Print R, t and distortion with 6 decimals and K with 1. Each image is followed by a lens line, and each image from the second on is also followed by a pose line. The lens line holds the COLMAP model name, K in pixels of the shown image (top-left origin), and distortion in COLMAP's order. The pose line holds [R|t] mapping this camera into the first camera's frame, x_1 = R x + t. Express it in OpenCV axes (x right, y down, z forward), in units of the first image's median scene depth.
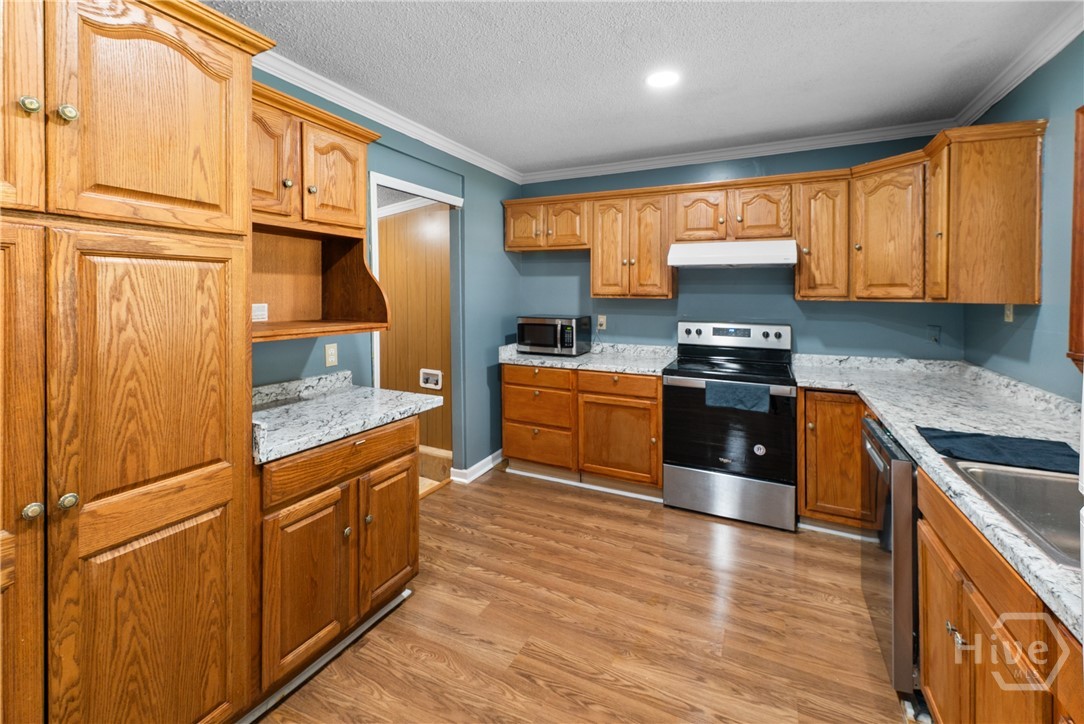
lens RADIAL K [[464.4, 0, 540.8], [0, 464.4, 290.8], [0, 0, 1]] dist [0.001562, -0.000272]
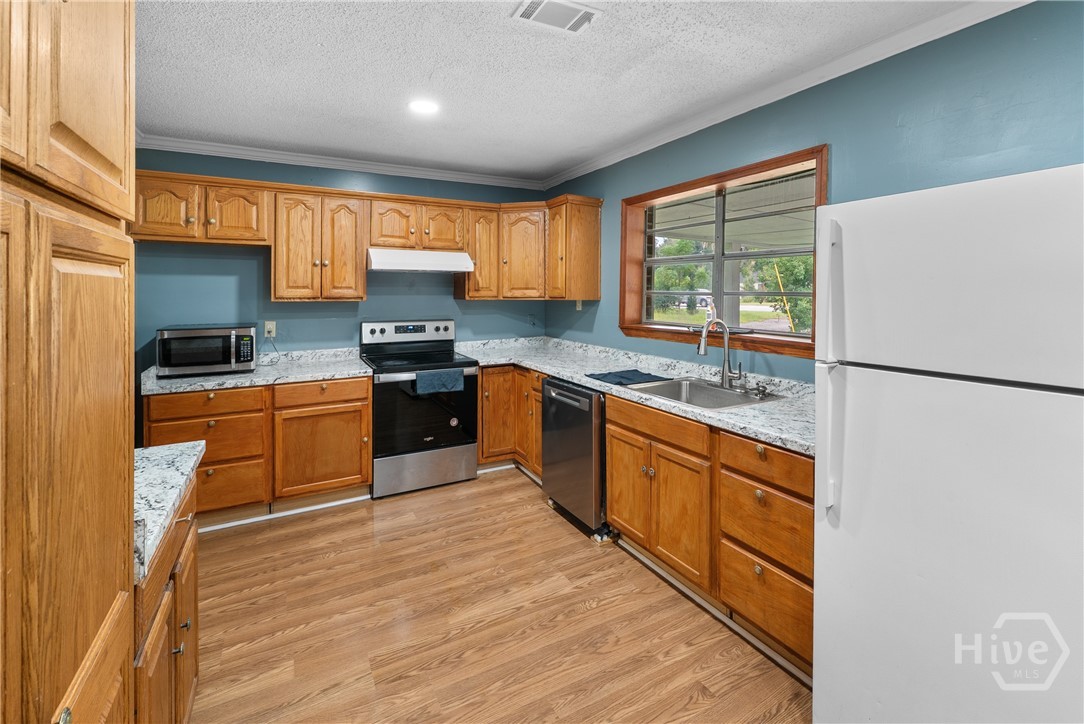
lens RADIAL K [[469.2, 0, 540.3], [0, 469.2, 288.4], [0, 0, 1]] dist [-0.000265, -0.000356]
pose [[0.577501, -0.002128, 0.816387, -0.380499], [0.001386, 0.999998, 0.001626, -0.013092], [-0.816389, 0.000192, 0.577503, 0.086355]]
